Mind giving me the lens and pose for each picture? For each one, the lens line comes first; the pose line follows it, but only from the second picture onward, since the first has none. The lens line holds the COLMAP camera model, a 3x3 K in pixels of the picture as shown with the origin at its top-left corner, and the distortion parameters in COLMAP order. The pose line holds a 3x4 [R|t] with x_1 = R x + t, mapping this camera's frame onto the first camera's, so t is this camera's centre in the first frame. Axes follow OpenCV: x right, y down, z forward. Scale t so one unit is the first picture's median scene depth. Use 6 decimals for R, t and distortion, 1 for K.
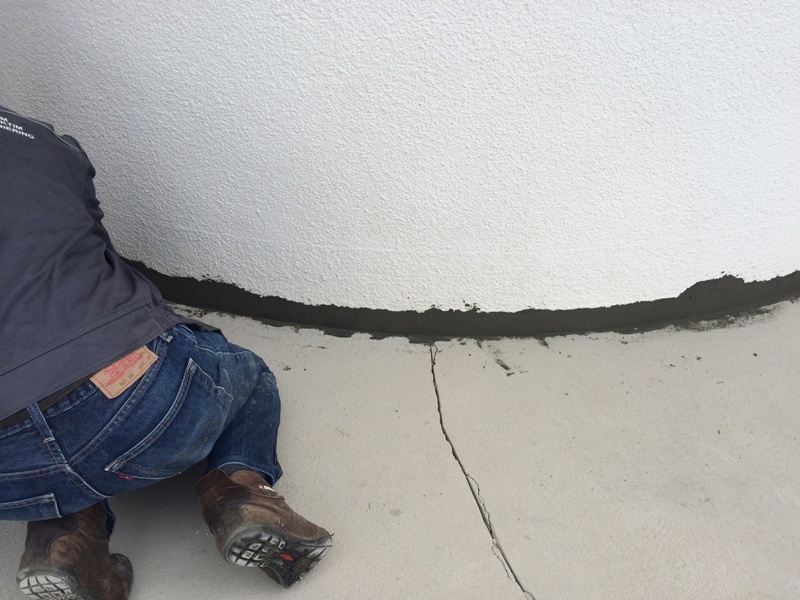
lens RADIAL K [[679.6, 0, 398.5], [0, 679.6, 298.4], [0, 0, 1]] dist [0.086830, -0.116774]
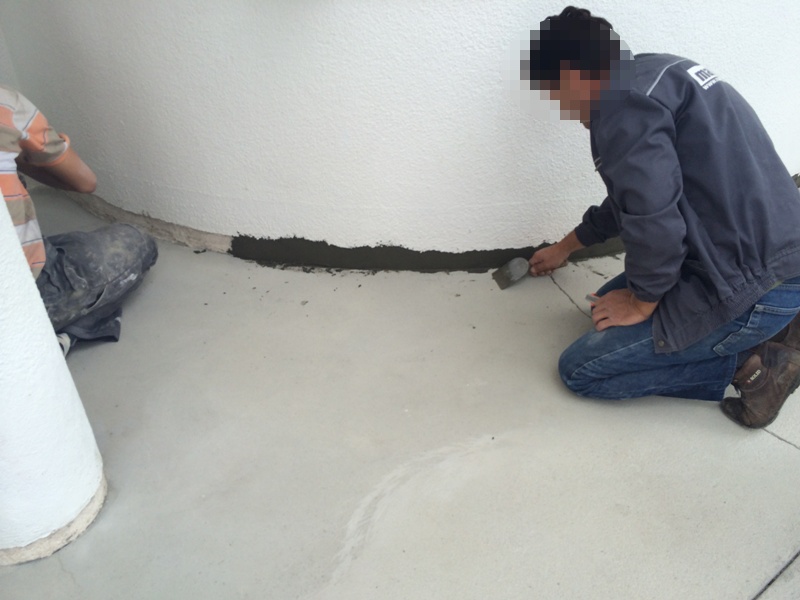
lens RADIAL K [[679.6, 0, 401.9], [0, 679.6, 300.8], [0, 0, 1]] dist [0.086830, -0.116774]
pose [[0.972789, -0.139022, 0.185350, -0.568038], [0.148139, 0.988303, -0.036211, 0.155042], [-0.178148, 0.062683, 0.982005, -0.379708]]
